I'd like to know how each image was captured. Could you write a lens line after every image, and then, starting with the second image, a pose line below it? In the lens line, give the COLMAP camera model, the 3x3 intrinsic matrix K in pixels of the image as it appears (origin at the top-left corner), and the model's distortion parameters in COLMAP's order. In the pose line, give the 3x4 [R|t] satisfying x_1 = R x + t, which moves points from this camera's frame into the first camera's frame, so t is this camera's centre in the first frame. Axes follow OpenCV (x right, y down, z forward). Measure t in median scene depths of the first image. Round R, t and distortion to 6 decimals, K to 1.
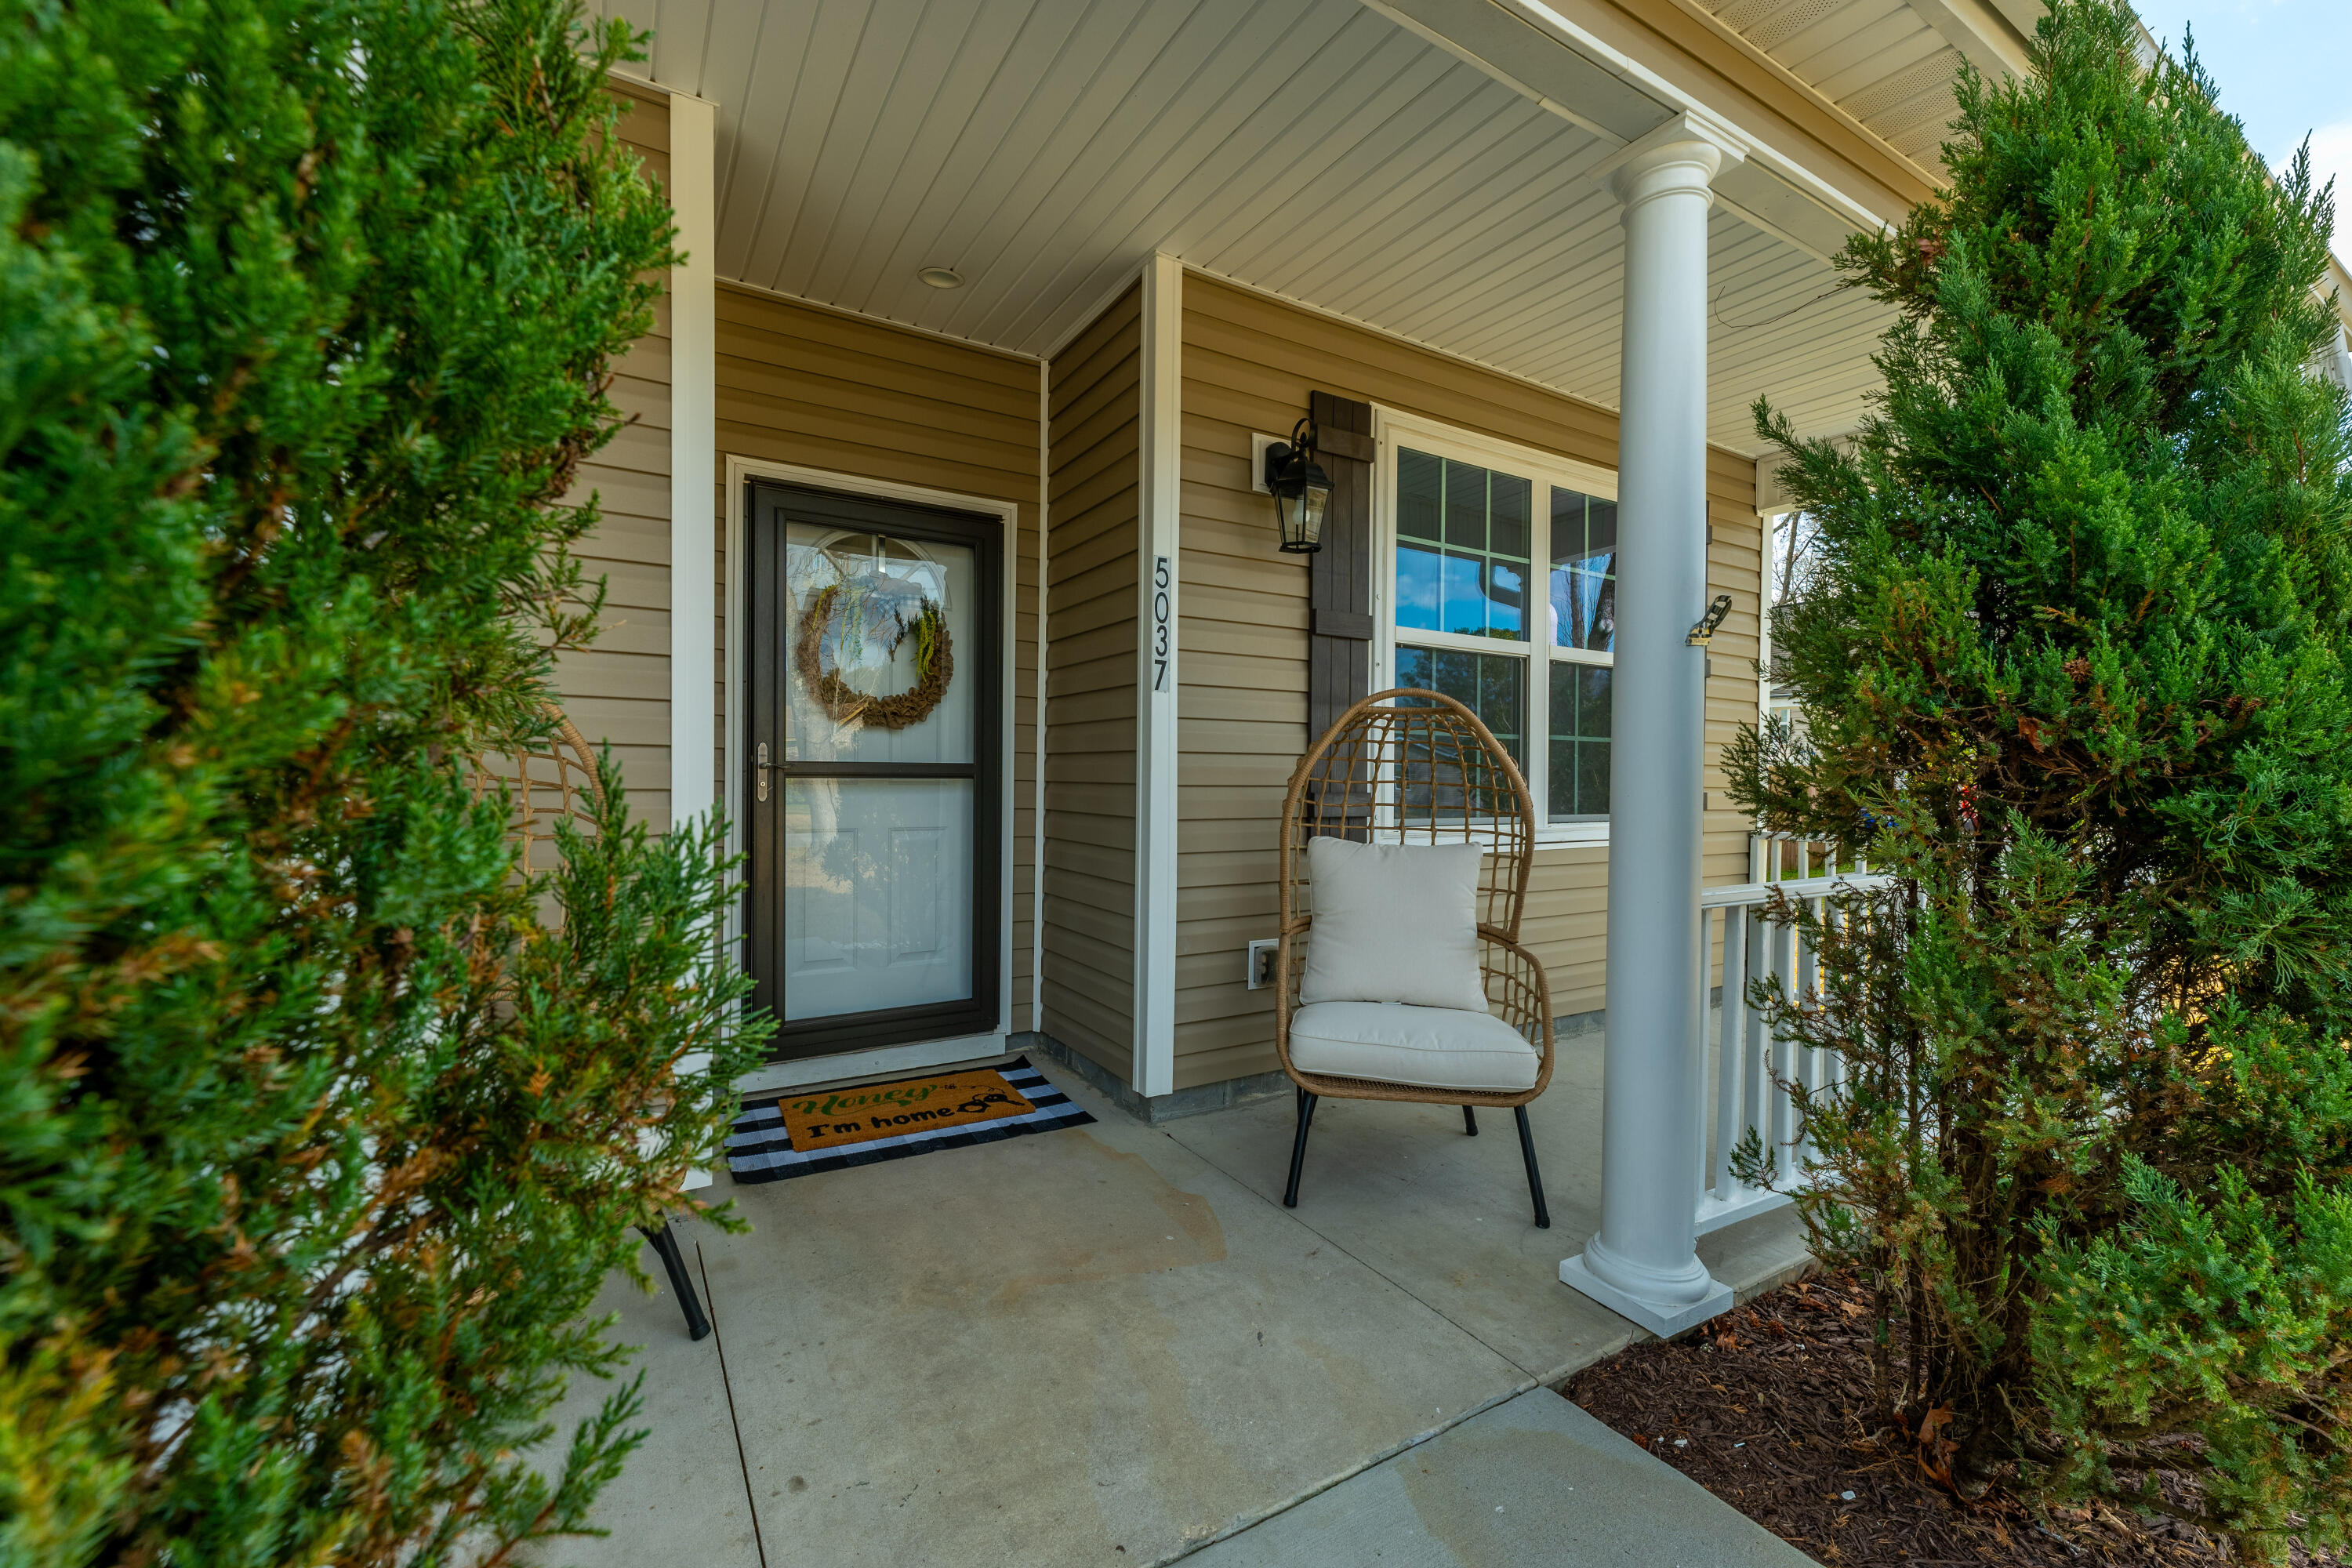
lens RADIAL K [[962.0, 0, 1170.4], [0, 962.0, 785.2], [0, 0, 1]] dist [0.000784, 0.000246]
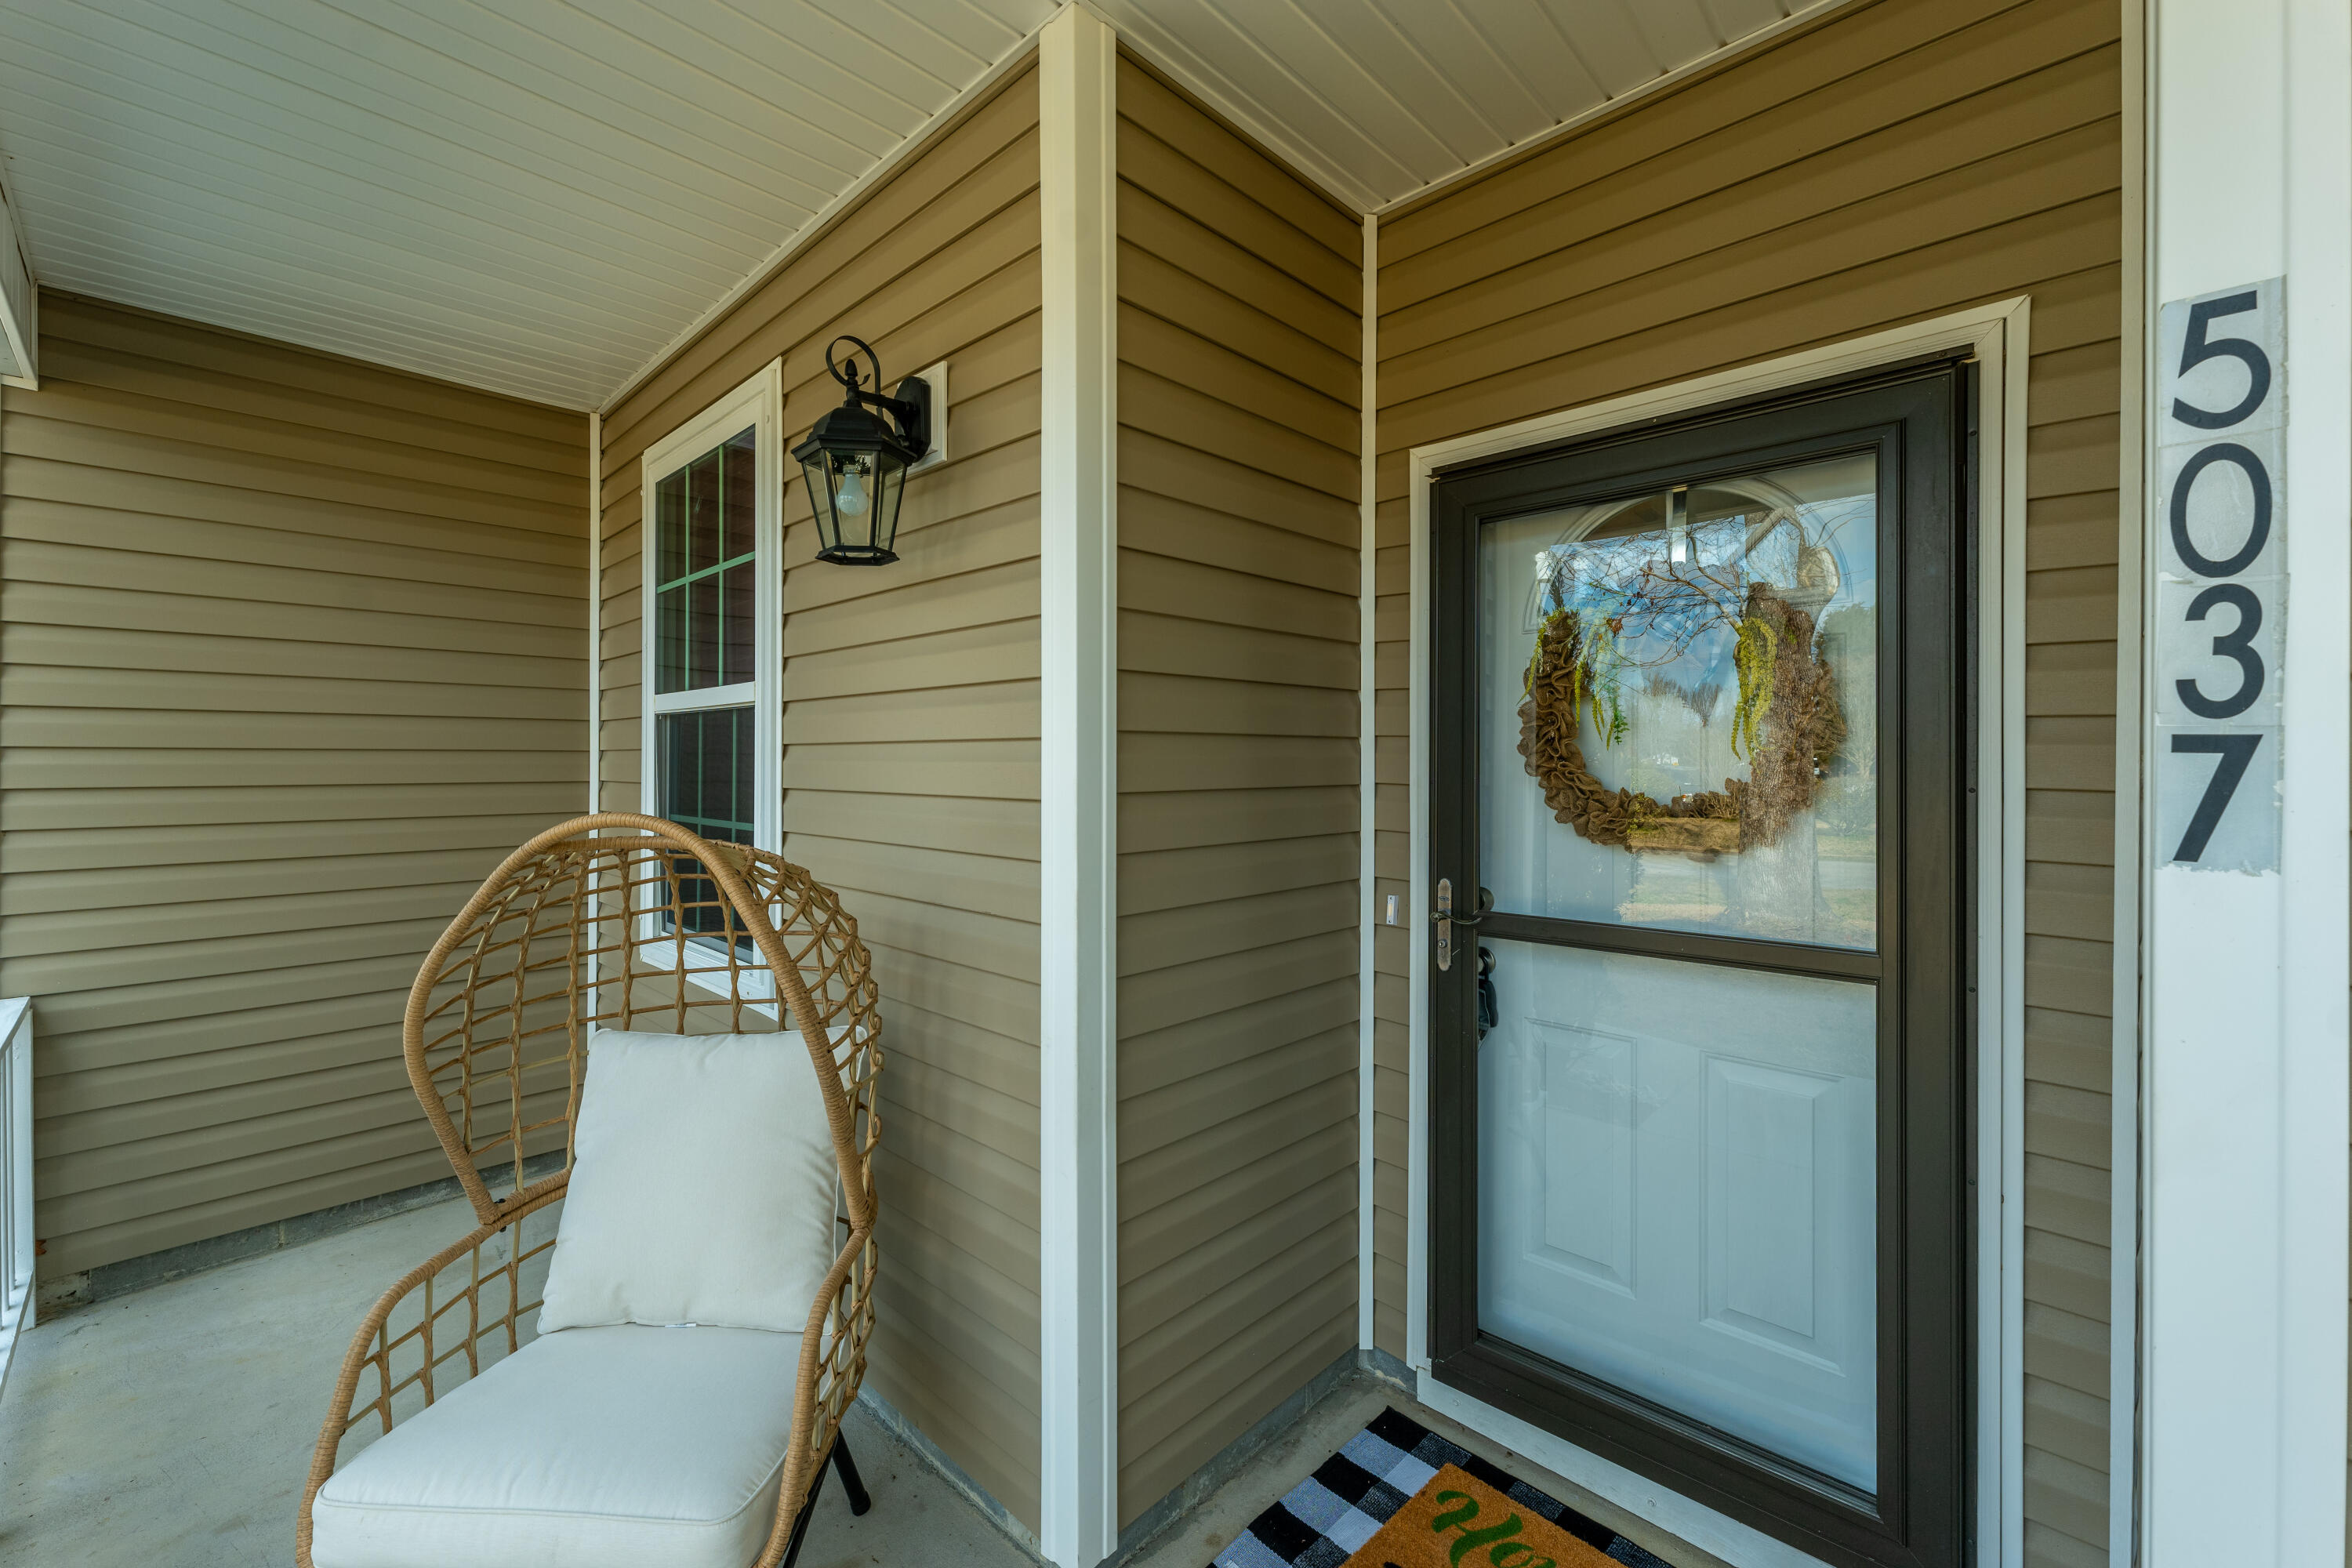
lens RADIAL K [[962.0, 0, 1170.4], [0, 962.0, 785.2], [0, 0, 1]] dist [0.000784, 0.000246]
pose [[0.256531, 0.007763, -0.966505, 0.151988], [0.000279, 0.999967, 0.008105, -0.119422], [0.966536, -0.002349, 0.256521, 0.691375]]
